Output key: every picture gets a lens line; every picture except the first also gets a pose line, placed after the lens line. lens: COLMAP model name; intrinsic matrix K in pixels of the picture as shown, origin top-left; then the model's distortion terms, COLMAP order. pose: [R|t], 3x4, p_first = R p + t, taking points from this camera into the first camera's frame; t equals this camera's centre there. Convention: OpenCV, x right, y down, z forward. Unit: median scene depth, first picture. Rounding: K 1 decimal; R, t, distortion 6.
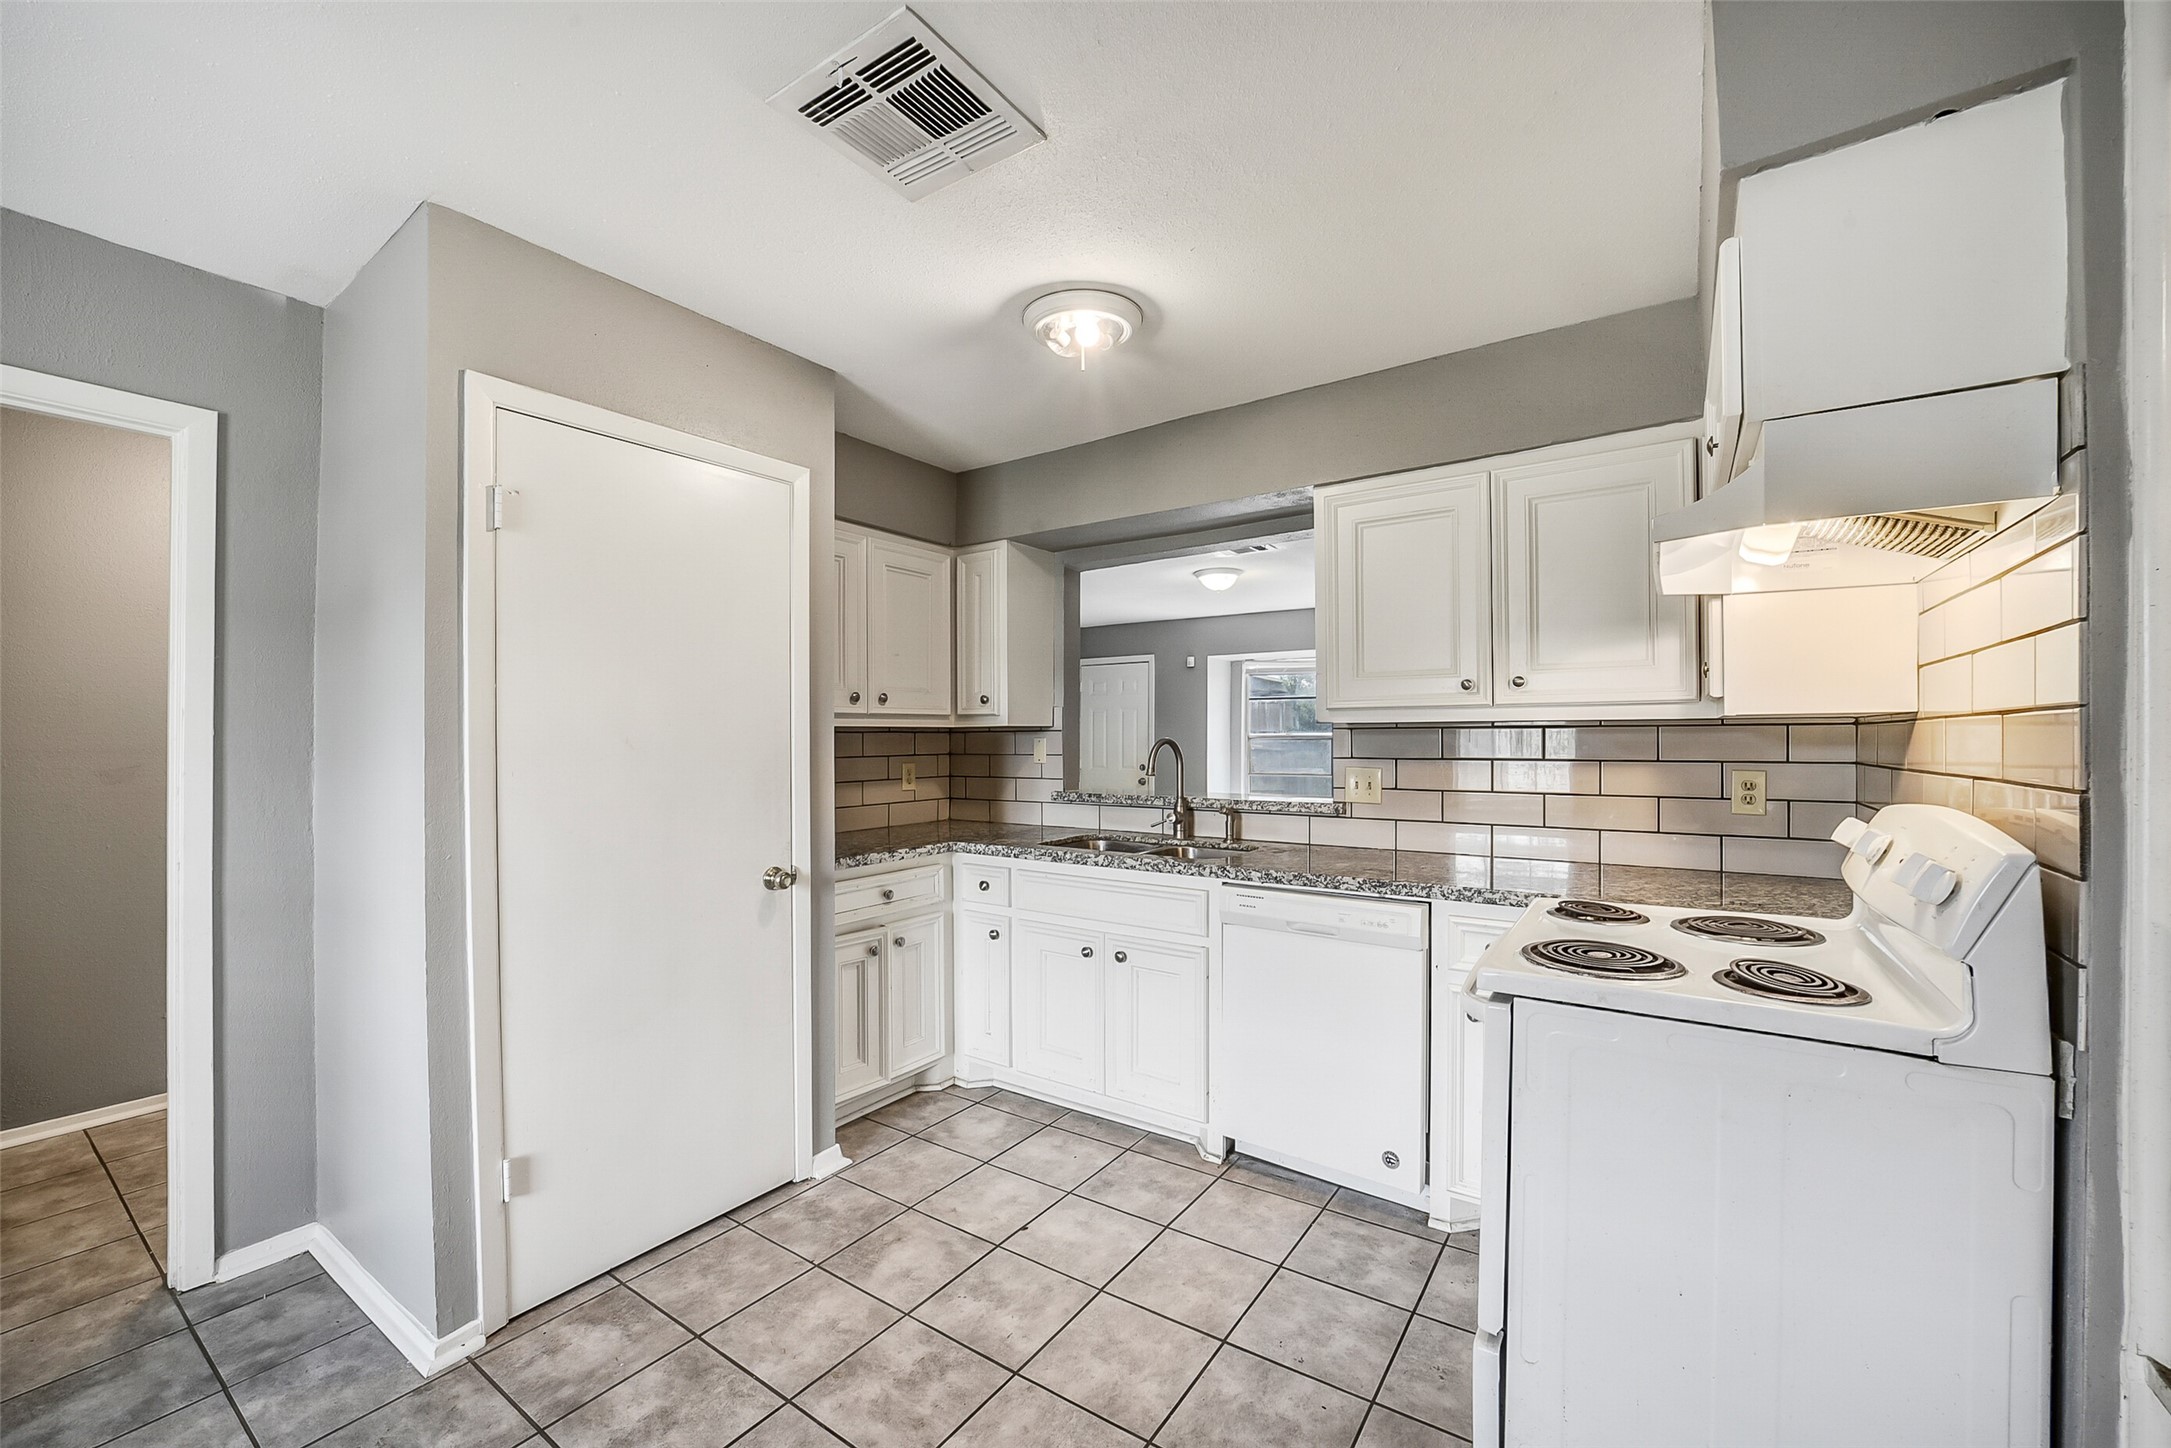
lens RADIAL K [[864.7, 0, 1094.7], [0, 864.7, 742.2], [0, 0, 1]] dist [-0.038614, 0.009428]
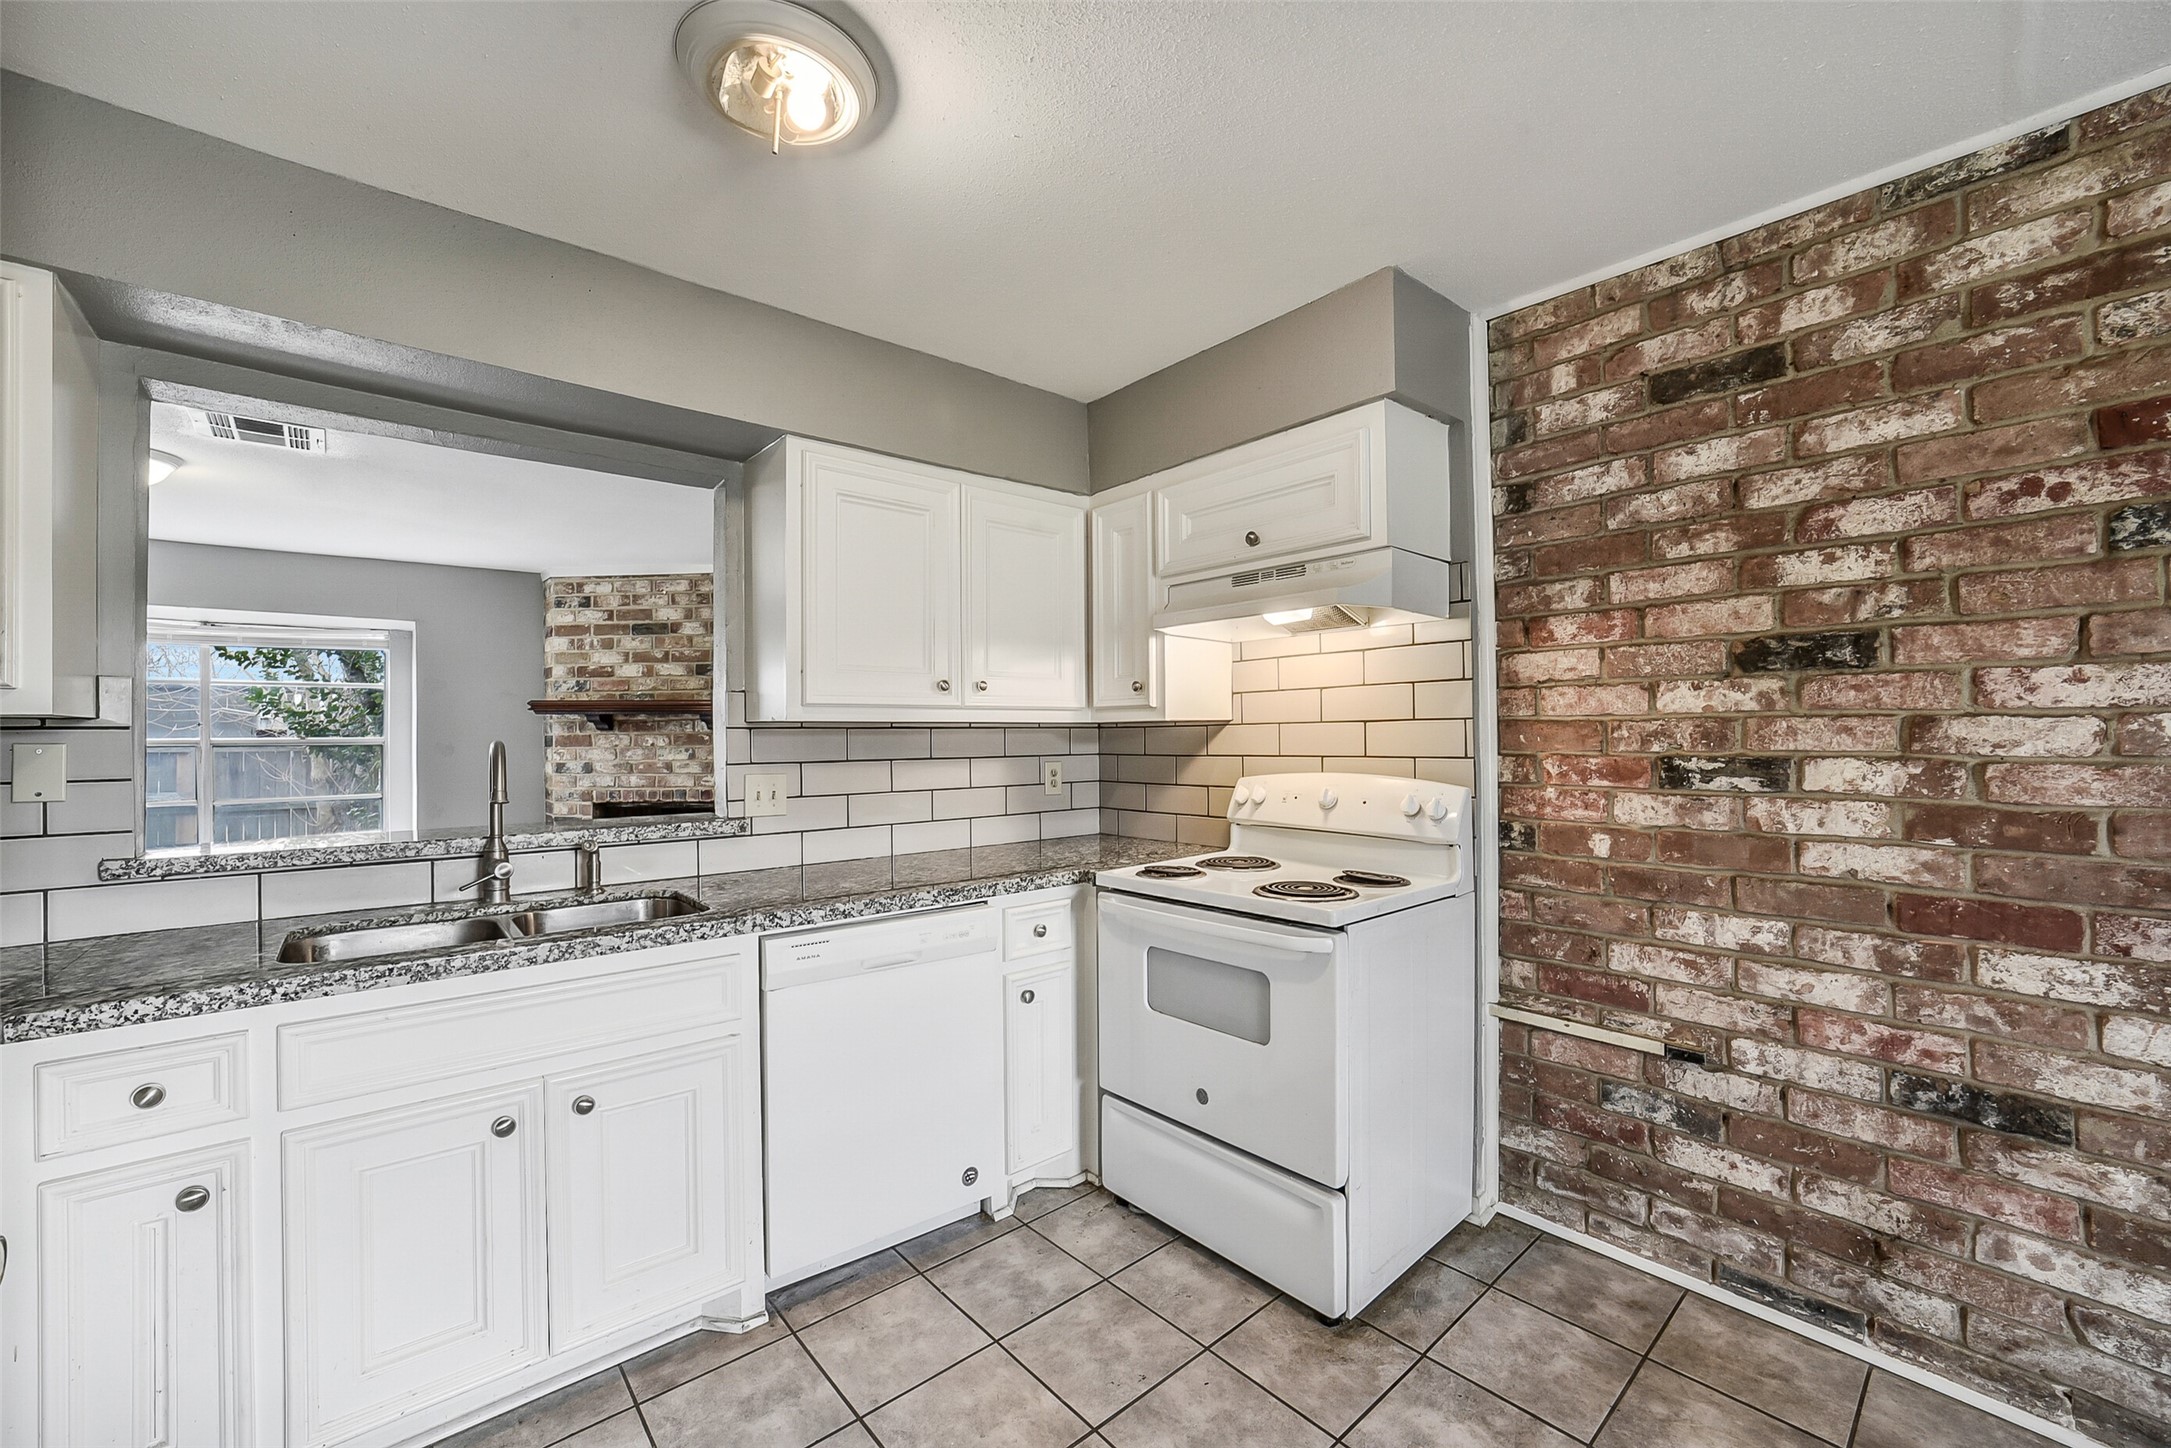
lens RADIAL K [[849.4, 0, 1082.7], [0, 849.4, 743.3], [0, 0, 1]] dist [-0.038932, 0.009863]
pose [[0.260629, -0.004735, 0.965428, -0.561663], [0.017240, 0.999851, 0.000250, 0.005030], [-0.965285, 0.016579, 0.260671, 0.660472]]
